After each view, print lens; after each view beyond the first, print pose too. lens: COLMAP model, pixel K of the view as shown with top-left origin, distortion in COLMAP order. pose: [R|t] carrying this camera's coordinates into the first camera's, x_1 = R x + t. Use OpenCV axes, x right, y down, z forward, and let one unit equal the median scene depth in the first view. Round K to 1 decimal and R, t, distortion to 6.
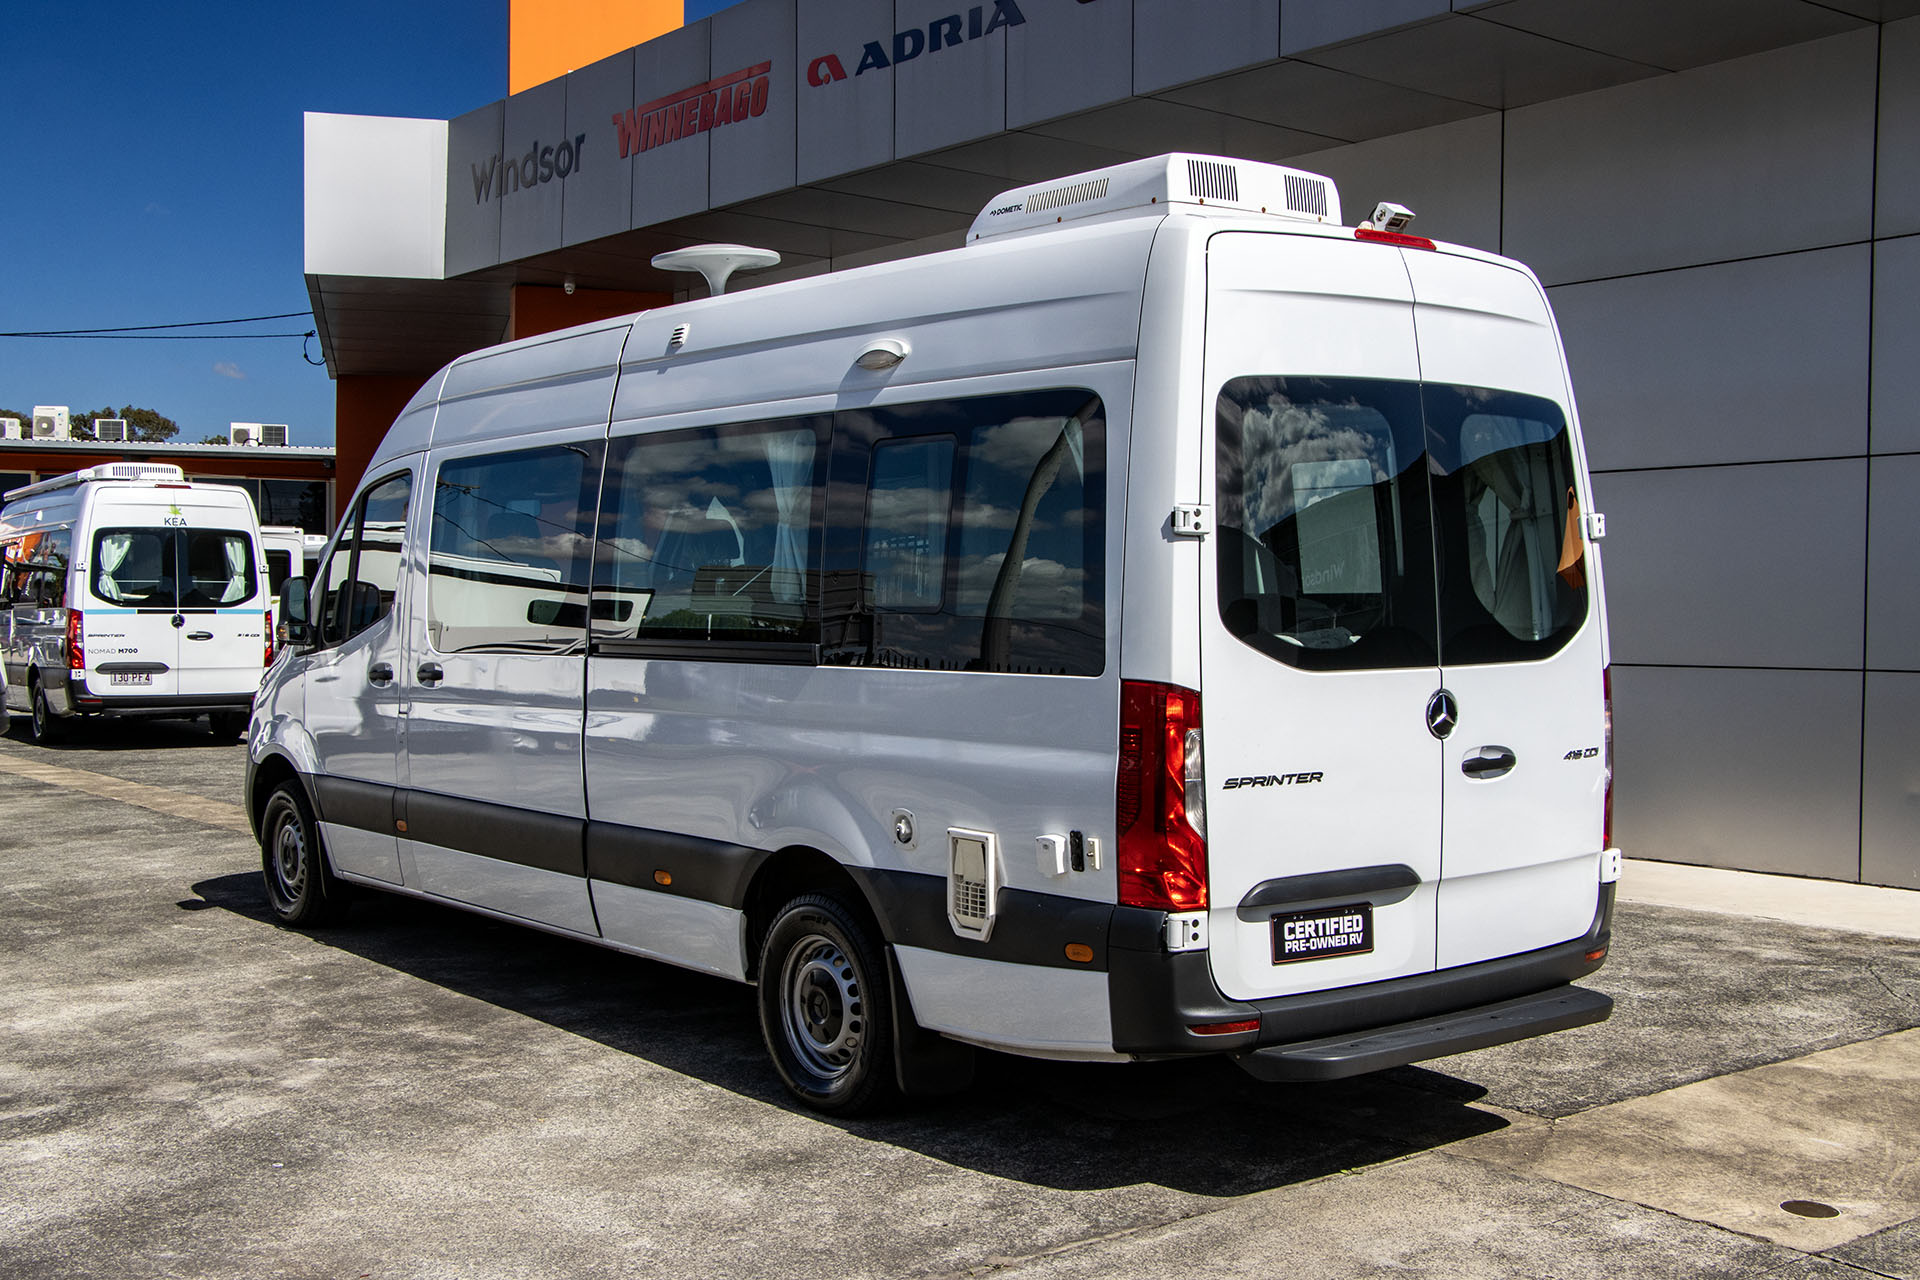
lens RADIAL K [[2113.5, 0, 986.0], [0, 2113.5, 642.8], [0, 0, 1]] dist [0.006599, 0.014542]
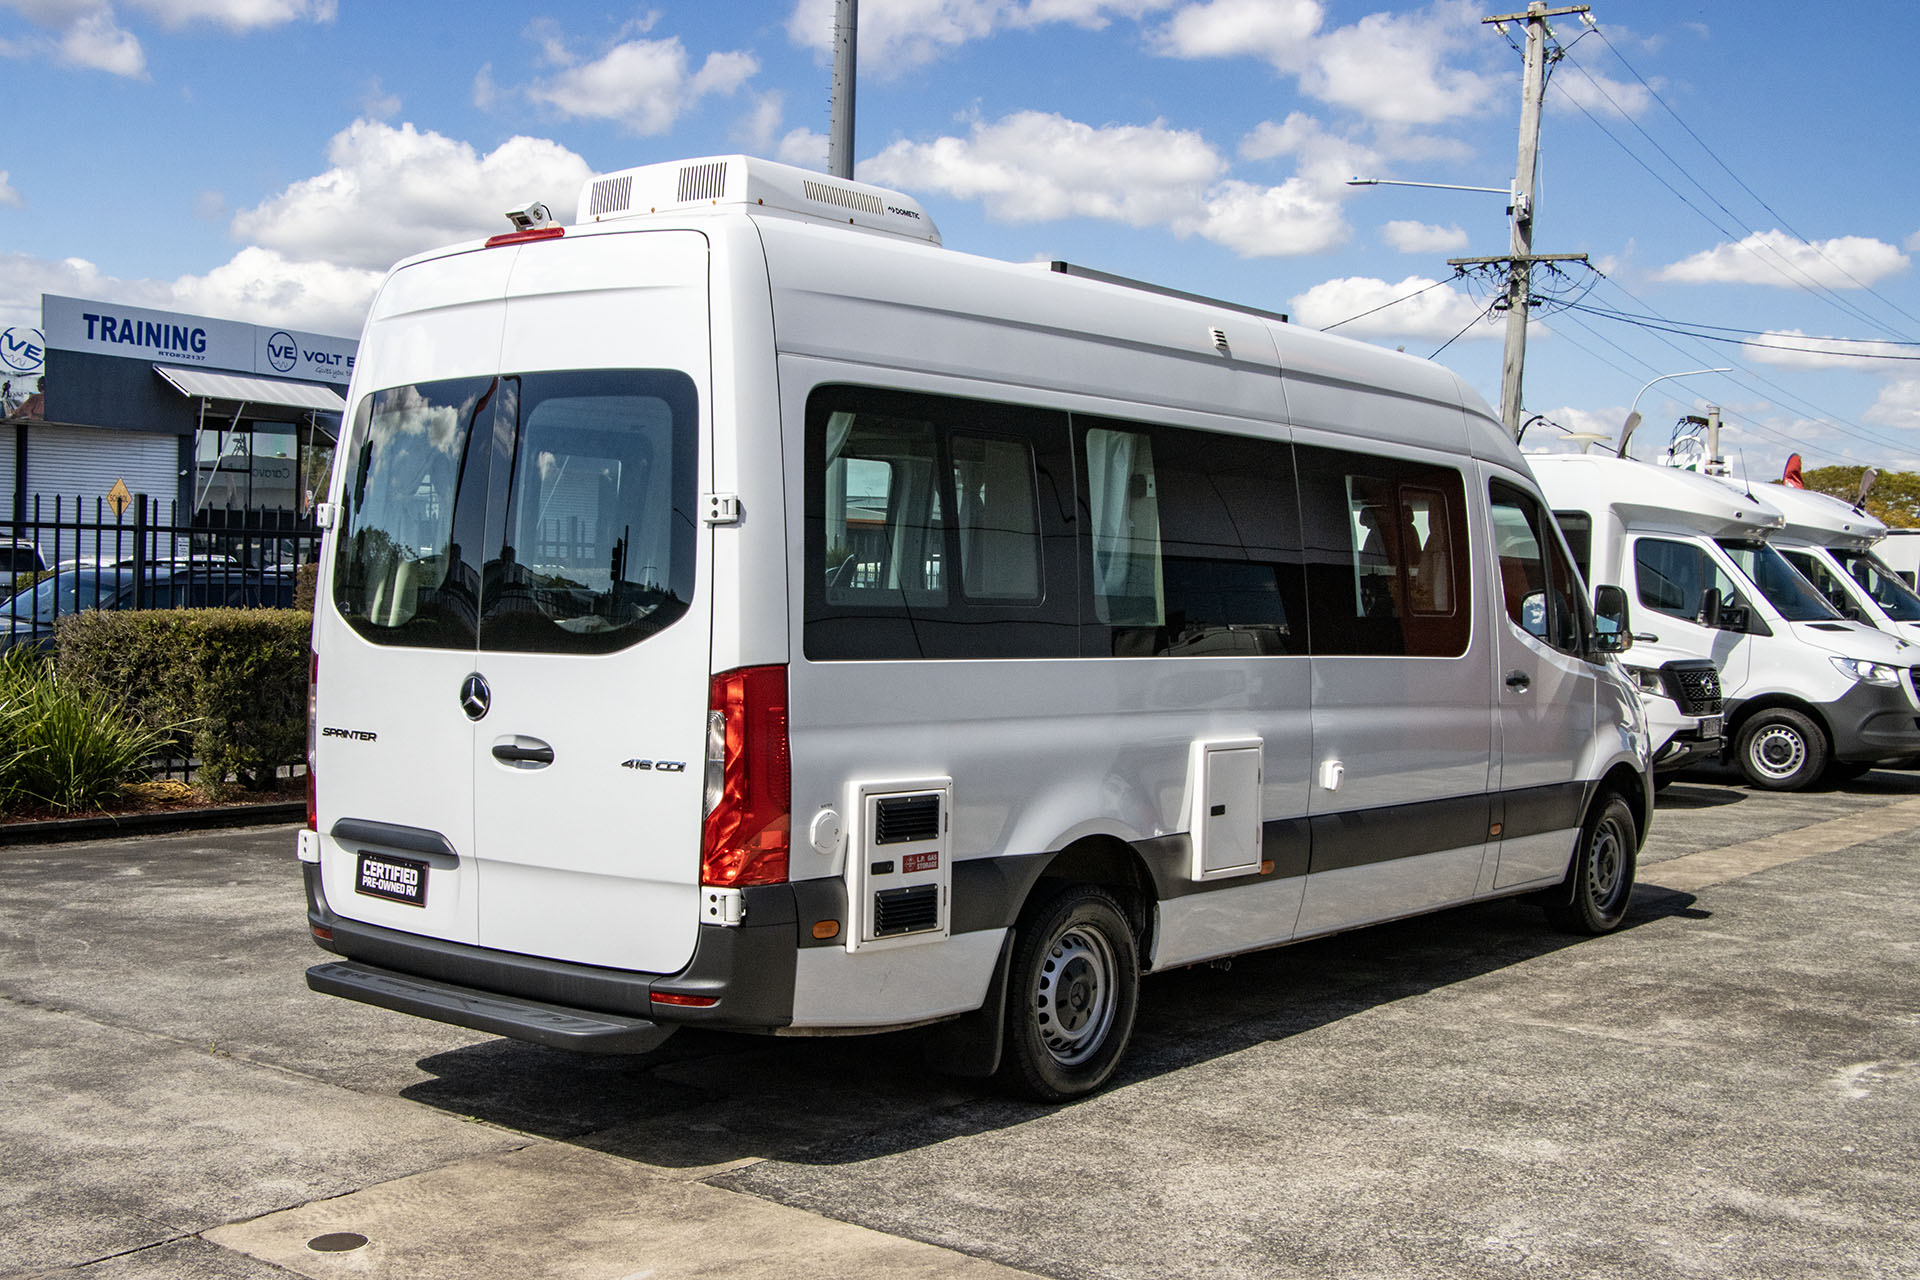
lens RADIAL K [[2113.5, 0, 986.0], [0, 2113.5, 642.8], [0, 0, 1]] dist [0.006599, 0.014542]
pose [[0.206195, 0.035476, -0.977868, 1.289019], [-0.045705, 0.998601, 0.026591, -0.031724], [0.977443, 0.039211, 0.207528, 1.041919]]
